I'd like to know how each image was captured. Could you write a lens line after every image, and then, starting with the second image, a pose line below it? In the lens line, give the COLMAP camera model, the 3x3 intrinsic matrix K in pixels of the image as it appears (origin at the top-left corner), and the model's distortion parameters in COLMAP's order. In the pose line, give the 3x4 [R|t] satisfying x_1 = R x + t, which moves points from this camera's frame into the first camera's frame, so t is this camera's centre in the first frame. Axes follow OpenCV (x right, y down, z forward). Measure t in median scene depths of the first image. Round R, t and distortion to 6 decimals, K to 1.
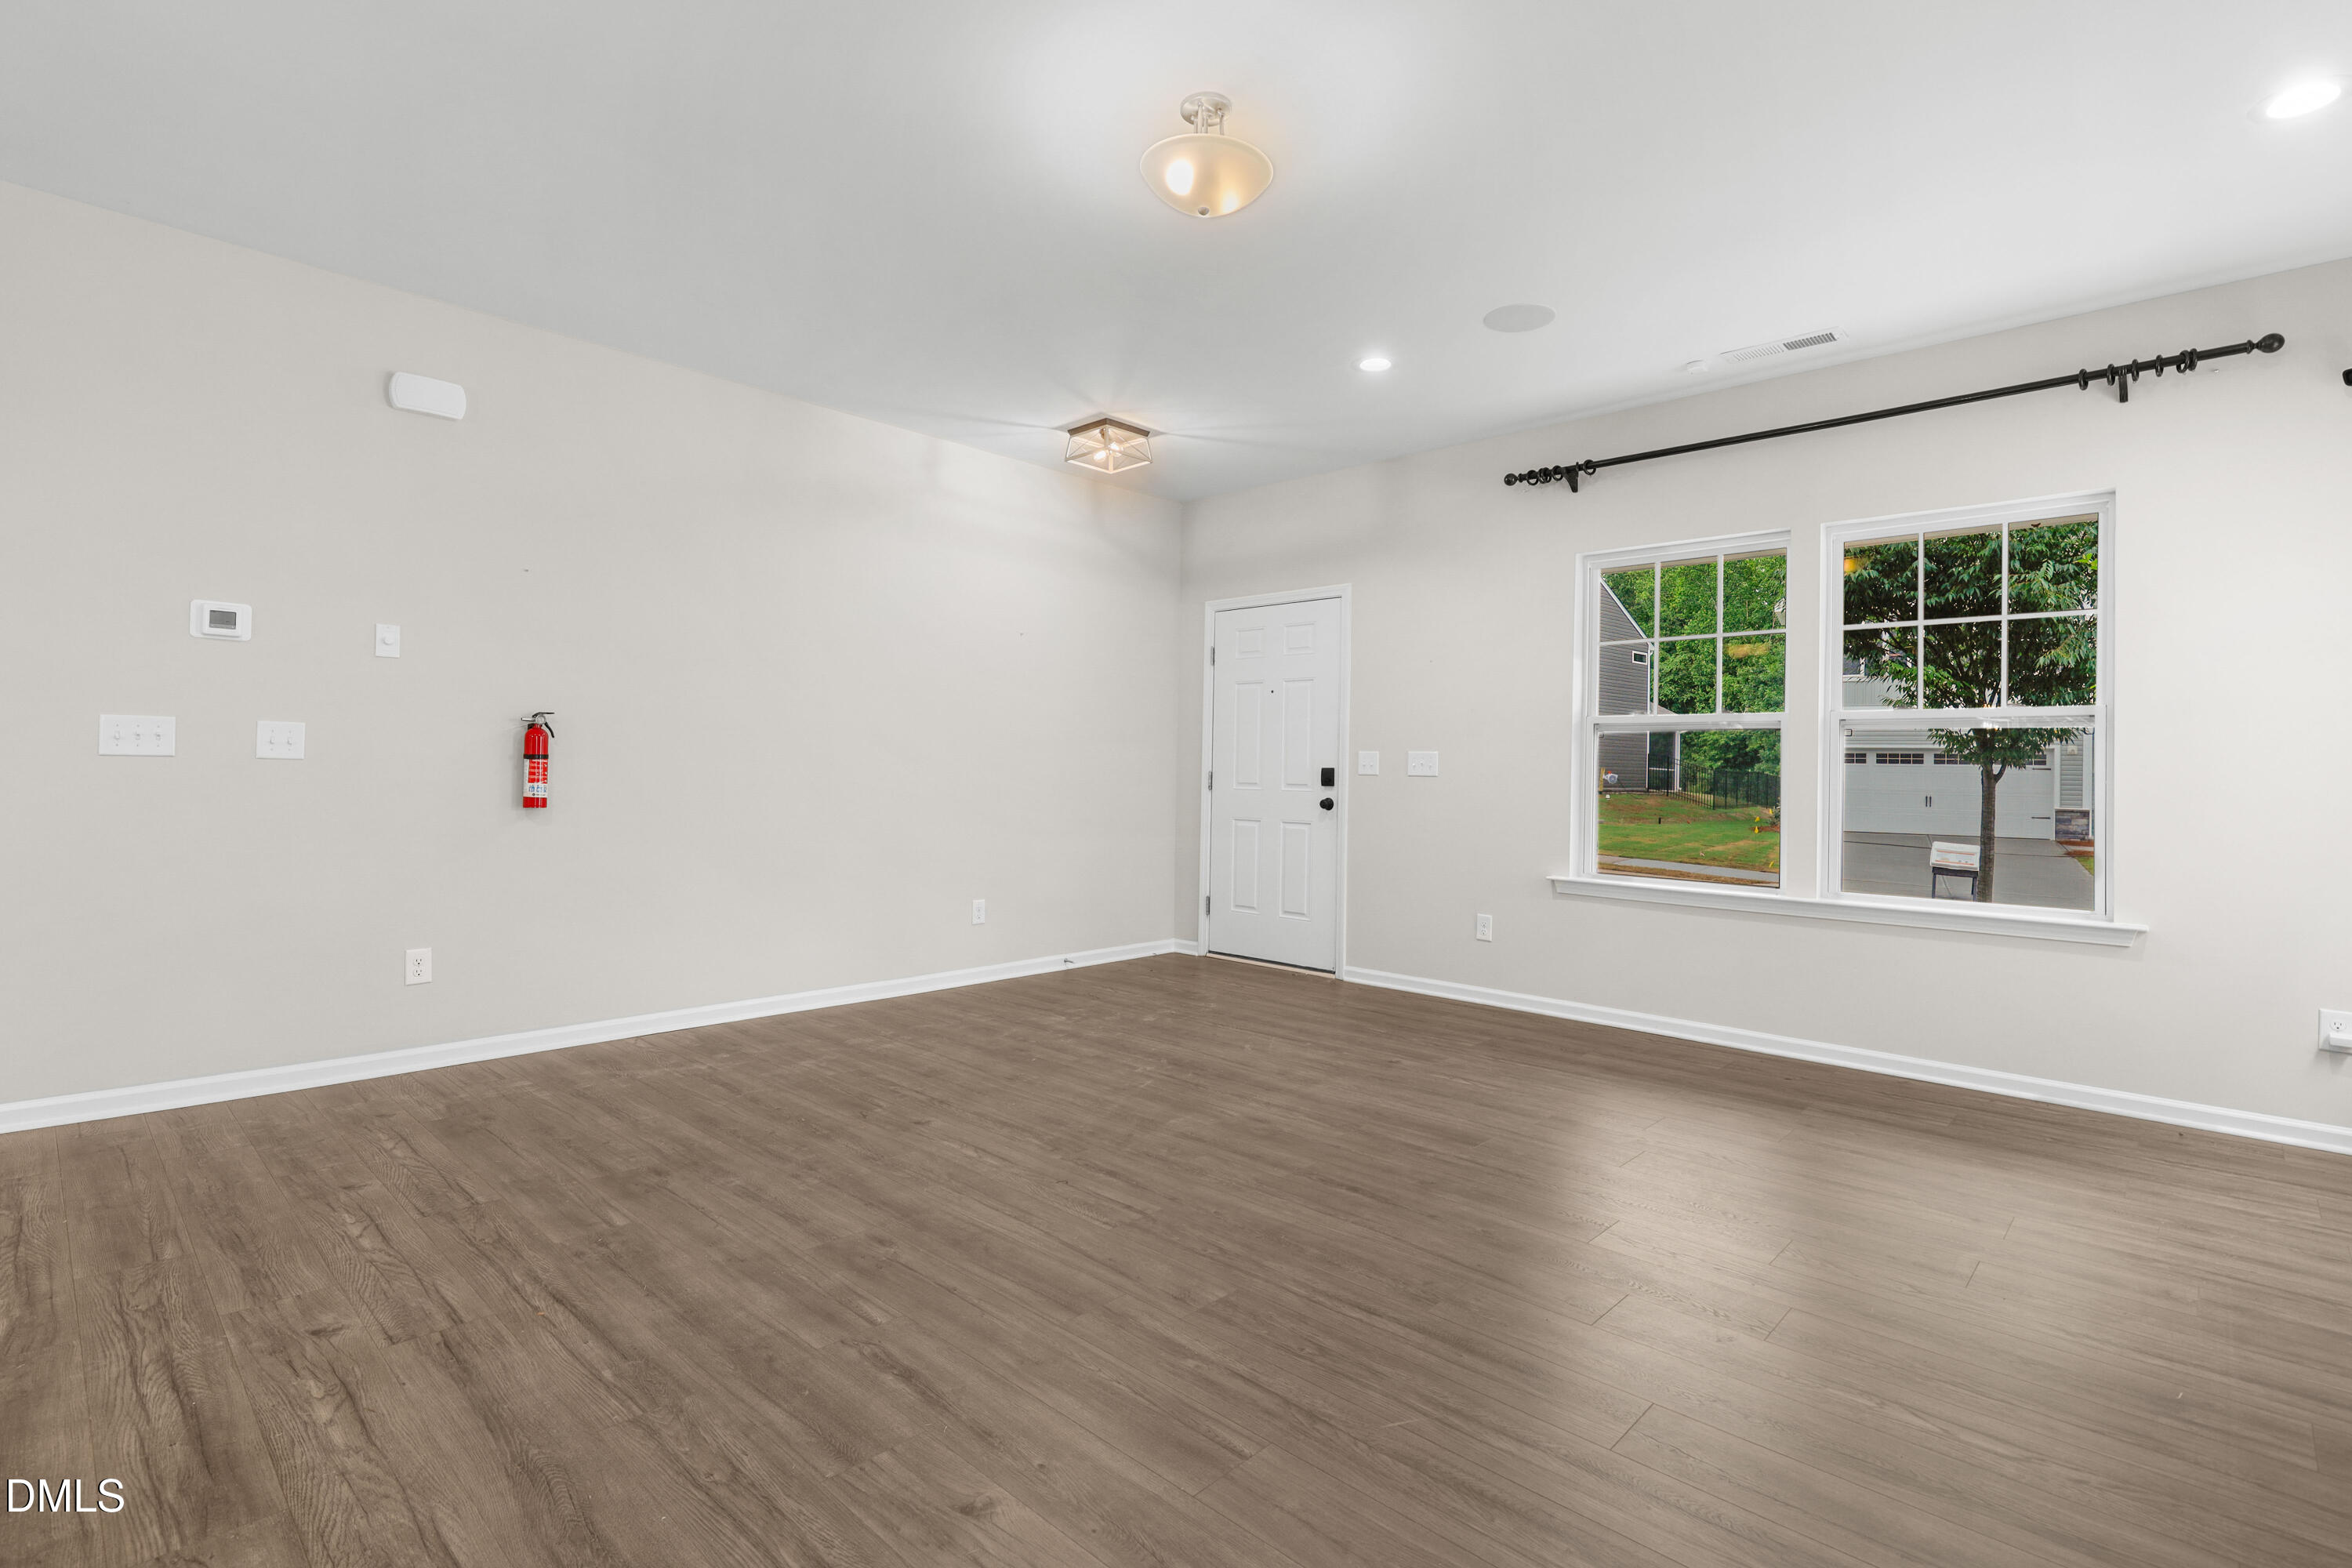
lens RADIAL K [[1070.8, 0, 1173.3], [0, 1070.8, 774.1], [0, 0, 1]] dist [0.002484, 0.000099]
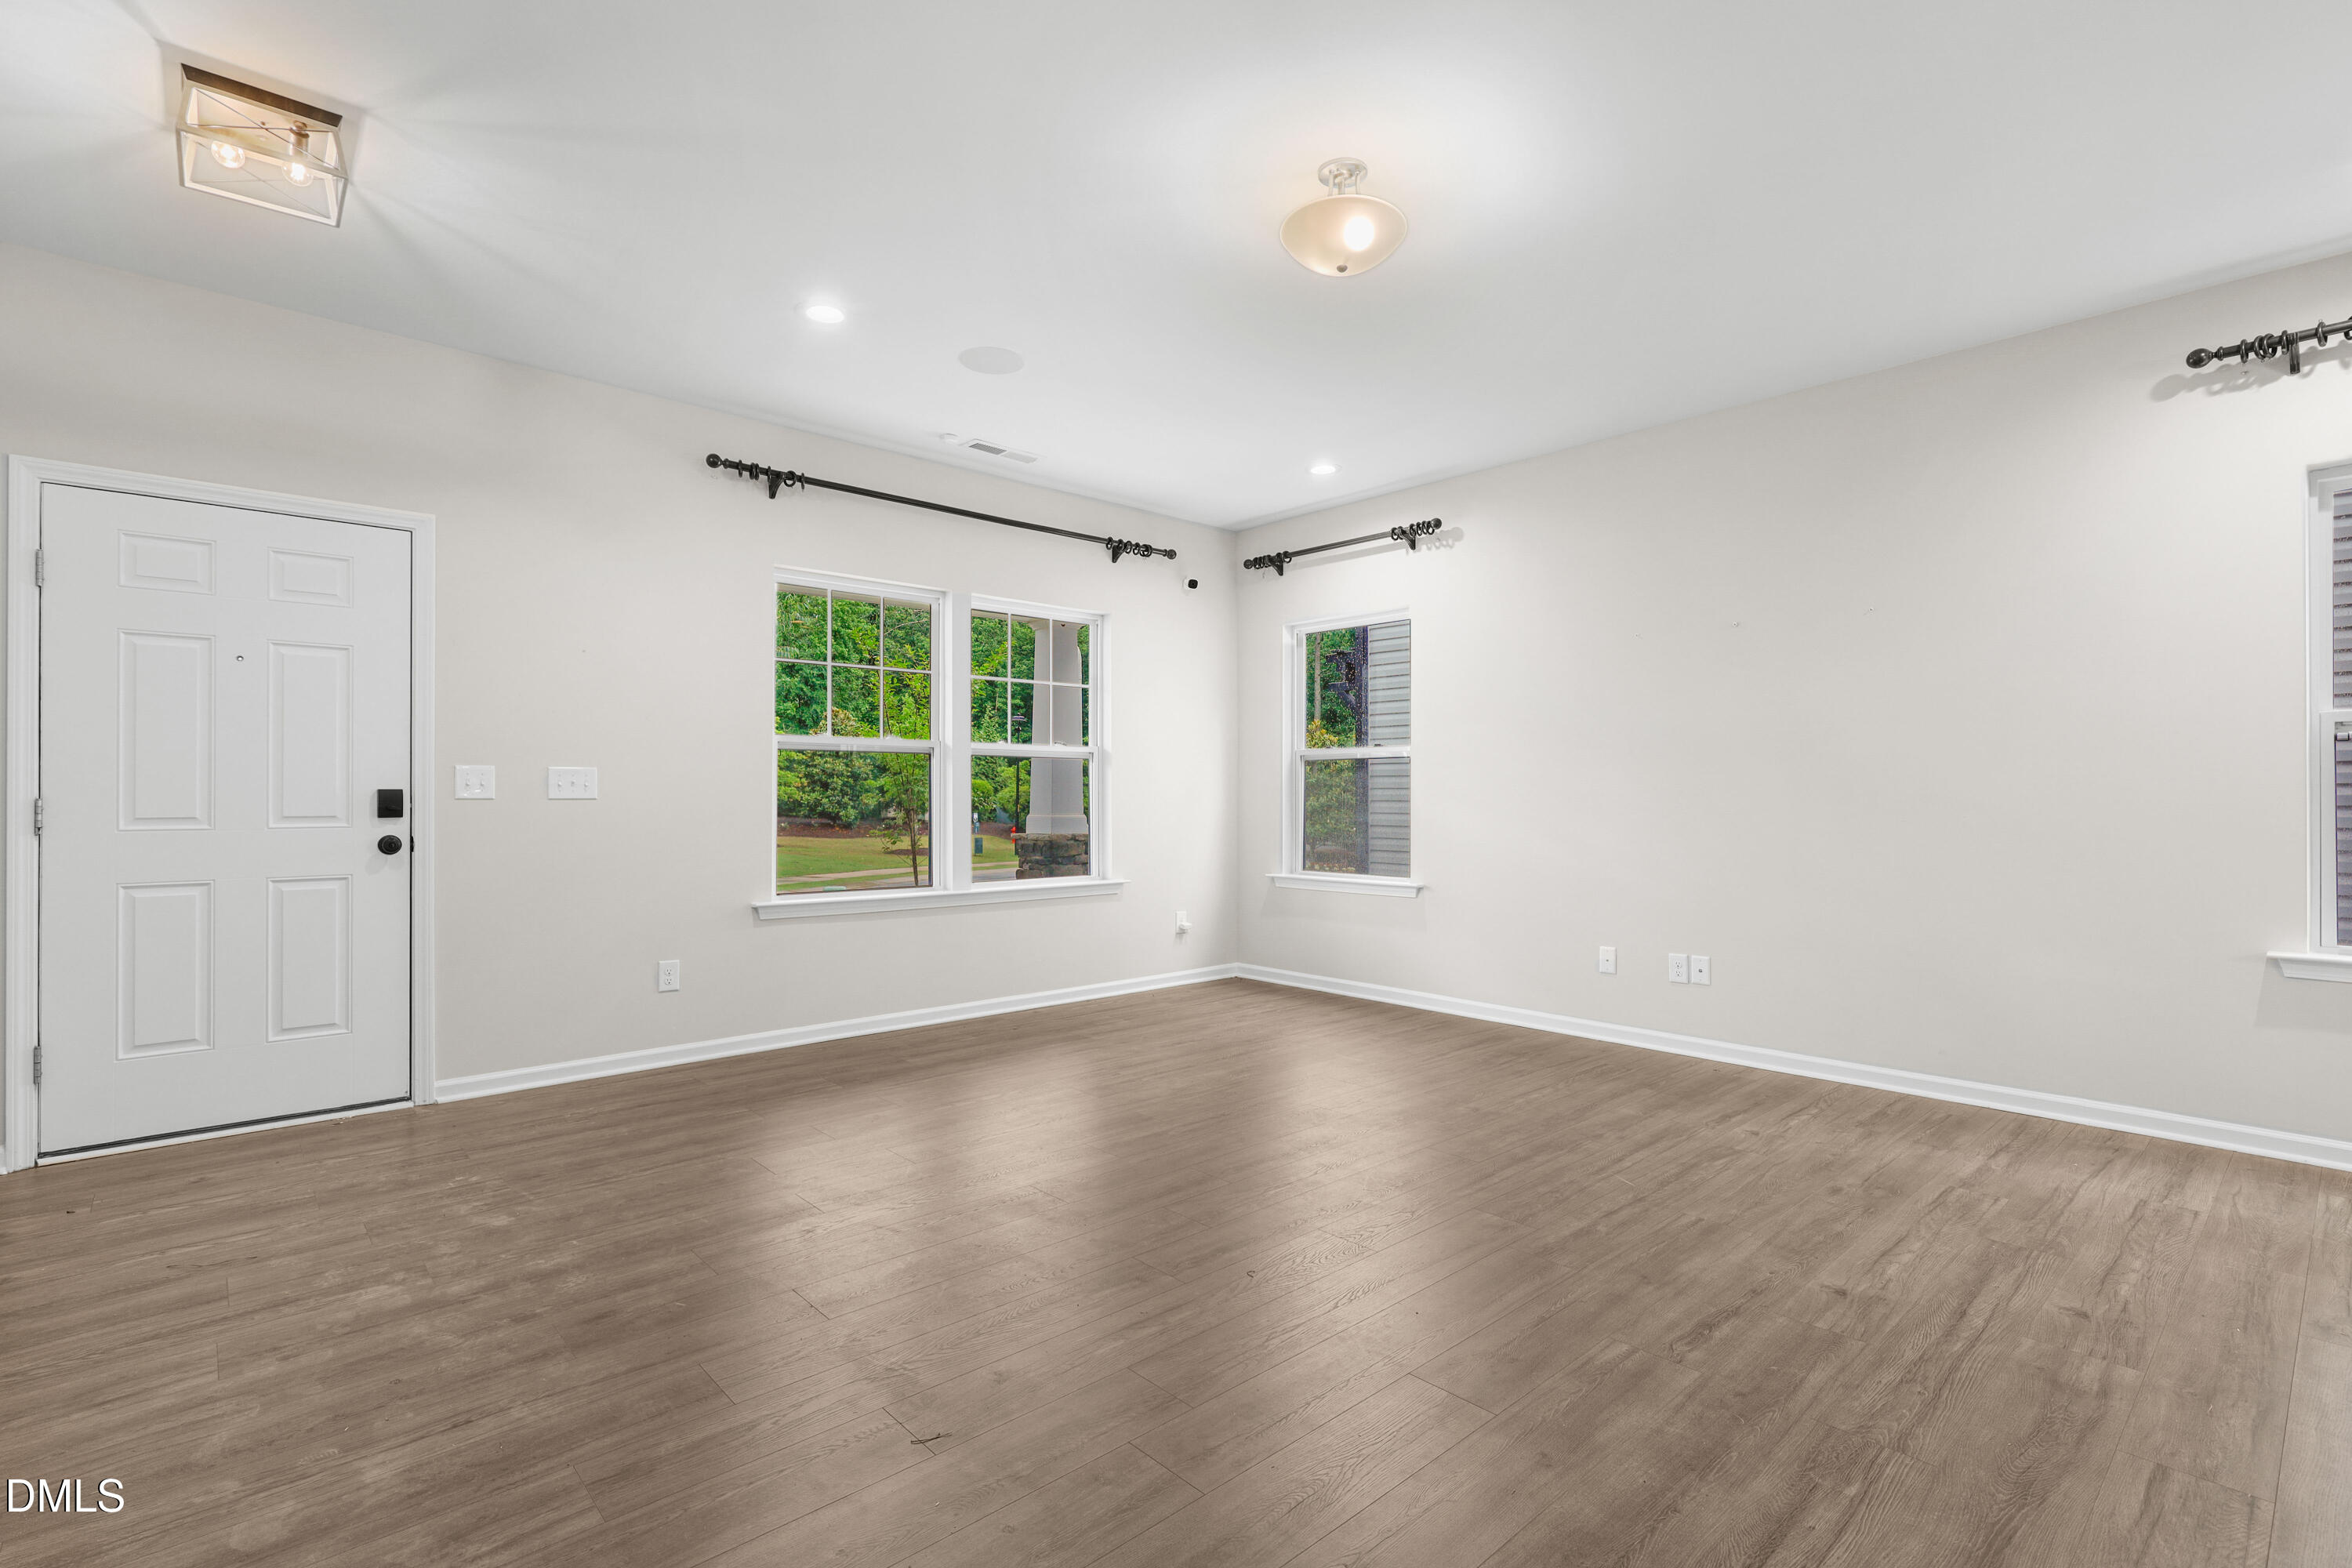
lens RADIAL K [[1070.8, 0, 1171.4], [0, 1070.8, 802.2], [0, 0, 1]] dist [0.002484, 0.000099]
pose [[0.096695, -0.023155, 0.995045, -0.671738], [0.004325, 0.999730, 0.022844, -0.015666], [-0.995305, 0.002095, 0.096769, 0.680890]]
